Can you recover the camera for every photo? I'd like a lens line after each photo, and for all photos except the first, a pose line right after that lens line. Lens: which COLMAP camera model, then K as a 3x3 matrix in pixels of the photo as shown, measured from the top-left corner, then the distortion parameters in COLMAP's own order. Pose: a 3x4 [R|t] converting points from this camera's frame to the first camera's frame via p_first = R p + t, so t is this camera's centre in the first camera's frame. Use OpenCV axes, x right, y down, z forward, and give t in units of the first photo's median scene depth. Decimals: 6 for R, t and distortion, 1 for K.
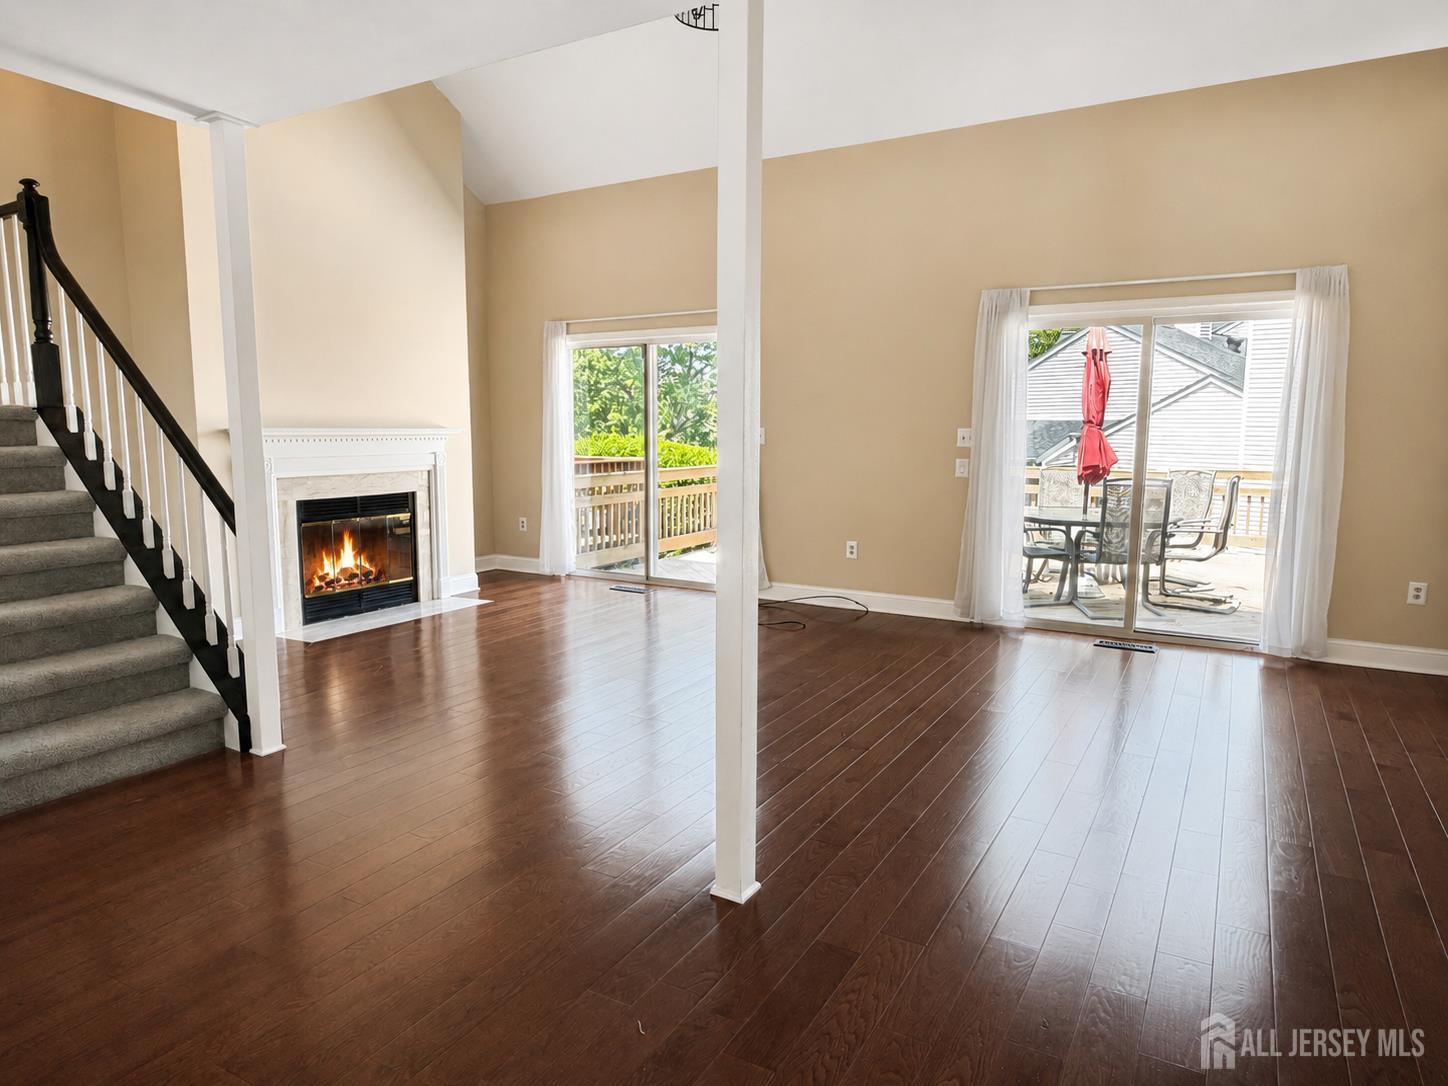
lens RADIAL K [[901.5, 0, 726.7], [0, 901.5, 576.5], [0, 0, 1]] dist [0.003975, 0.001046]
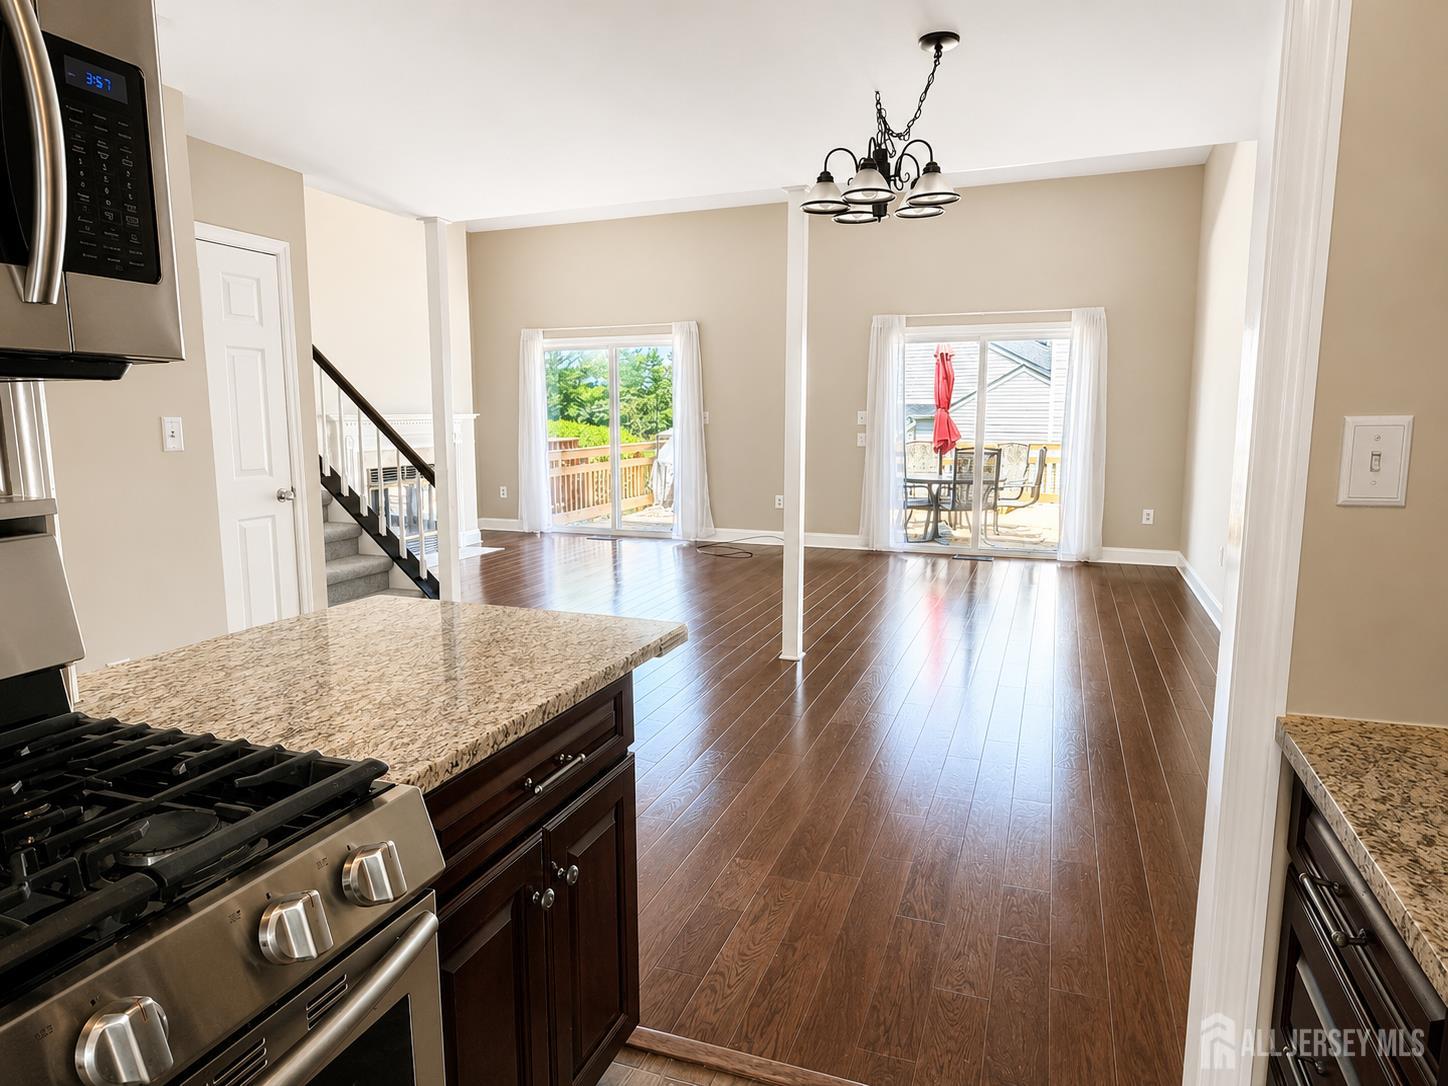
lens RADIAL K [[910.6, 0, 724.0], [0, 910.6, 543.0], [0, 0, 1]] dist [-0.005175, -0.001120]
pose [[0.986184, -0.025976, 0.163604, -0.150040], [0.028931, 0.999458, -0.015705, 0.044537], [-0.163107, 0.020221, 0.986401, -0.292129]]
